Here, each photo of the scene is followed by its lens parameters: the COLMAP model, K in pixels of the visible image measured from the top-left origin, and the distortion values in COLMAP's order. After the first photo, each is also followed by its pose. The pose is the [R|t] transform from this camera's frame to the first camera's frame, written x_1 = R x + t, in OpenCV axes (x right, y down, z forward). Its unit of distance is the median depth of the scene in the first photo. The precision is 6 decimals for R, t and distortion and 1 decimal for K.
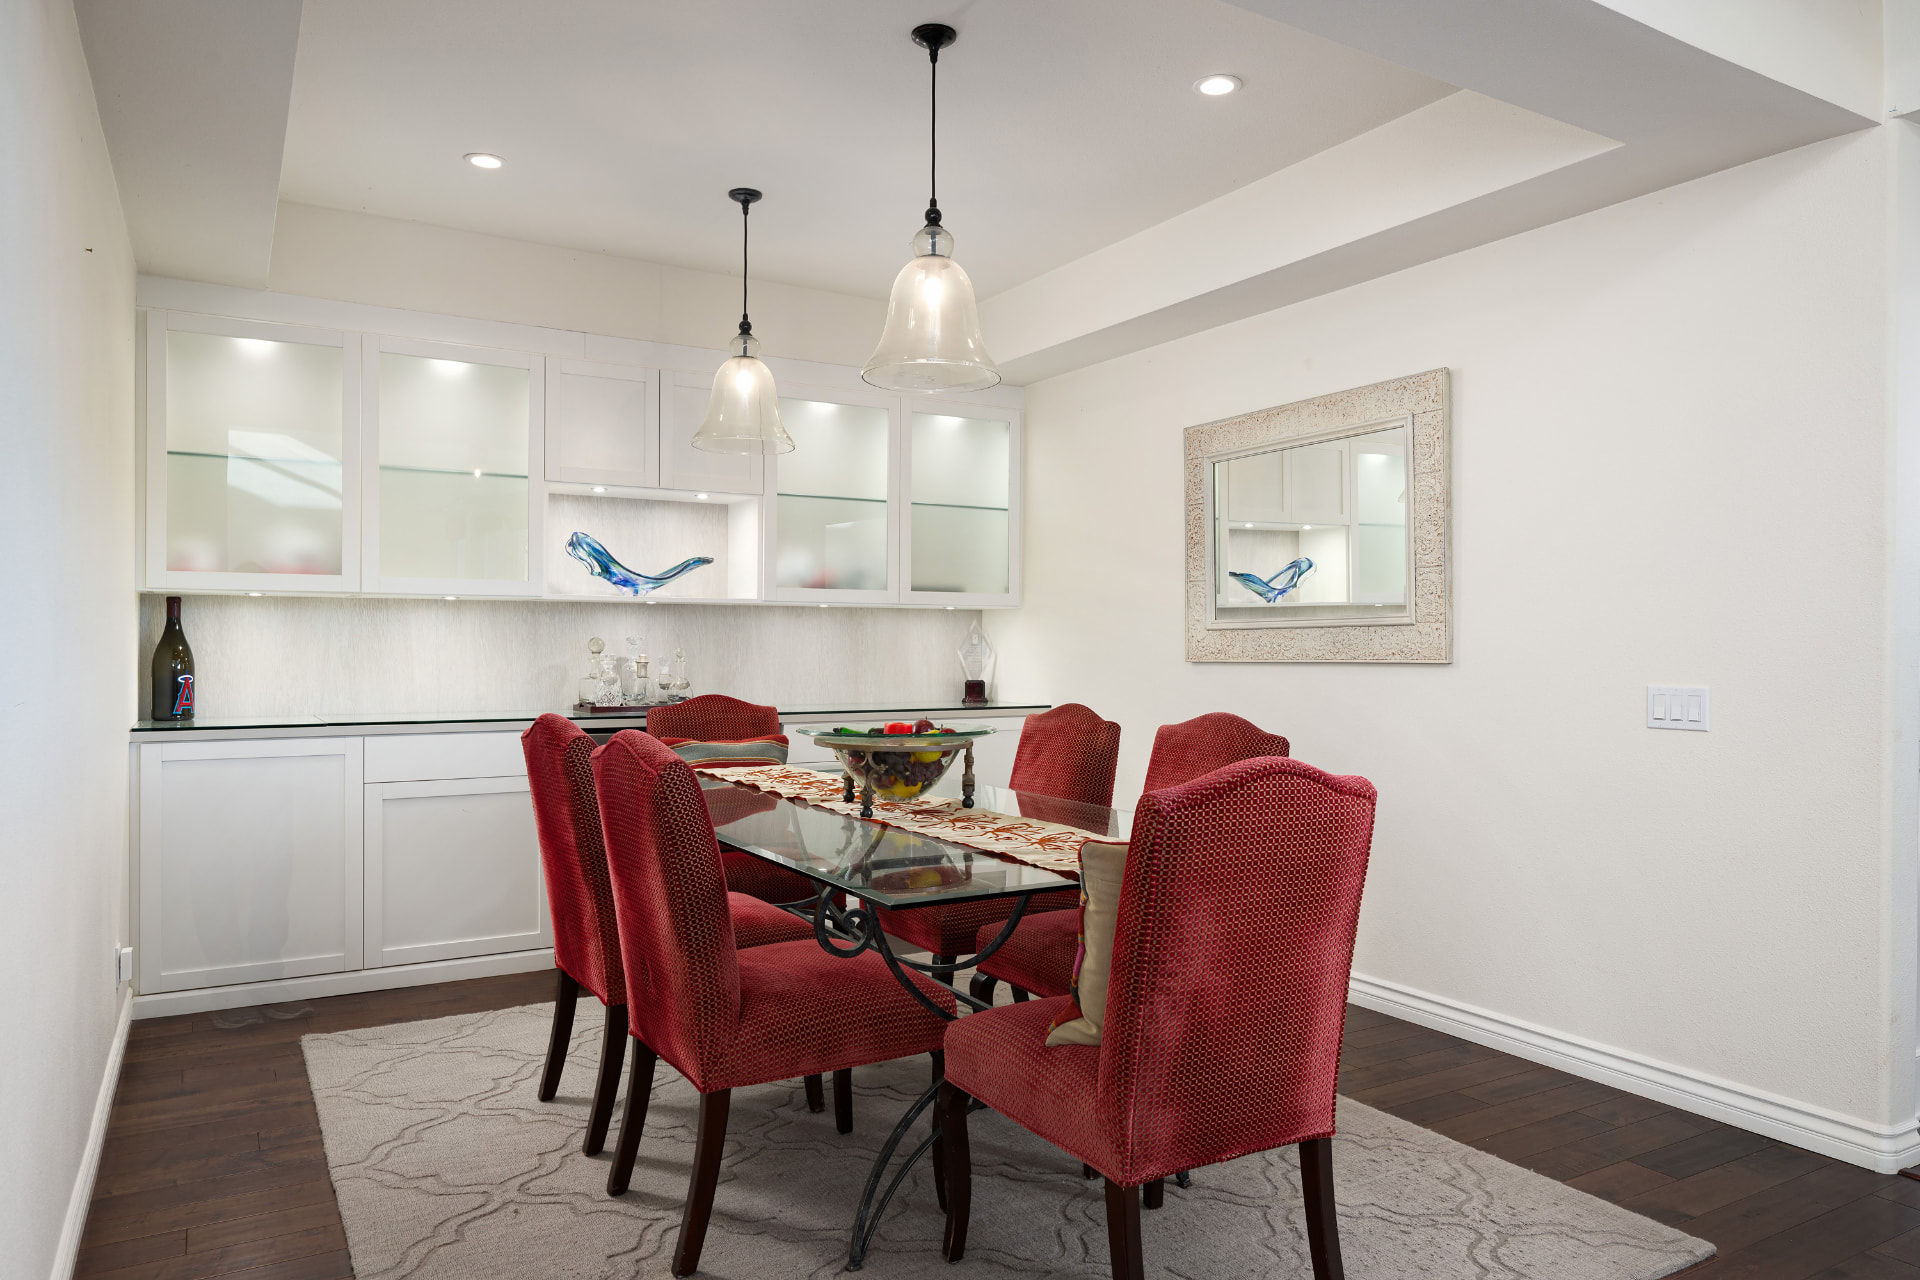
lens RADIAL K [[1262.2, 0, 958.6], [0, 1262.2, 638.9], [0, 0, 1]] dist [-0.004835, -0.006443]
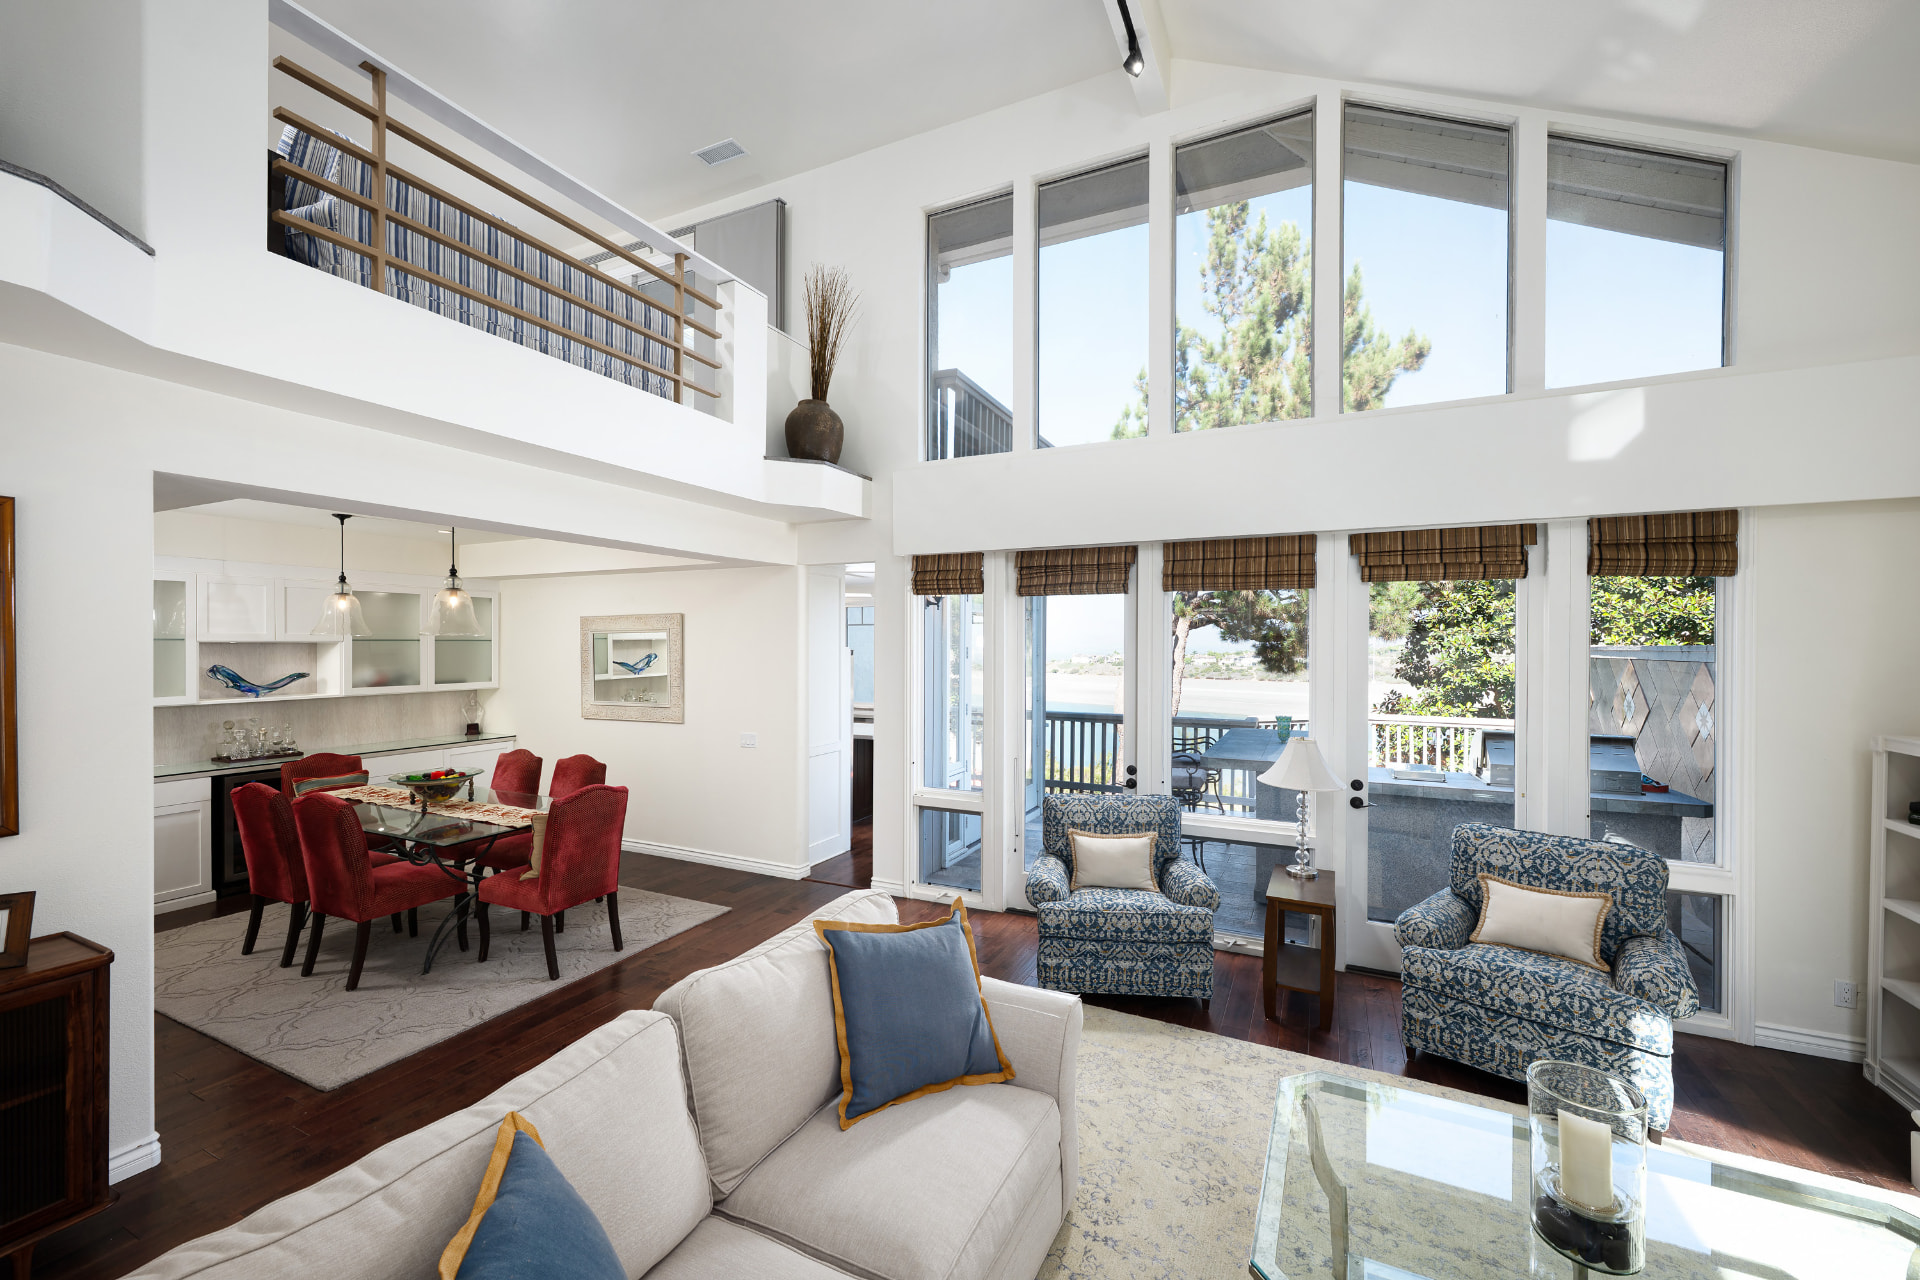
lens RADIAL K [[758.4, 0, 964.7], [0, 758.4, 643.5], [0, 0, 1]] dist [-0.001338, -0.000223]
pose [[0.830489, -0.004184, 0.557020, -0.015741], [-0.000343, 0.999968, 0.008023, -0.199724], [-0.557036, -0.006854, 0.830460, -0.833420]]
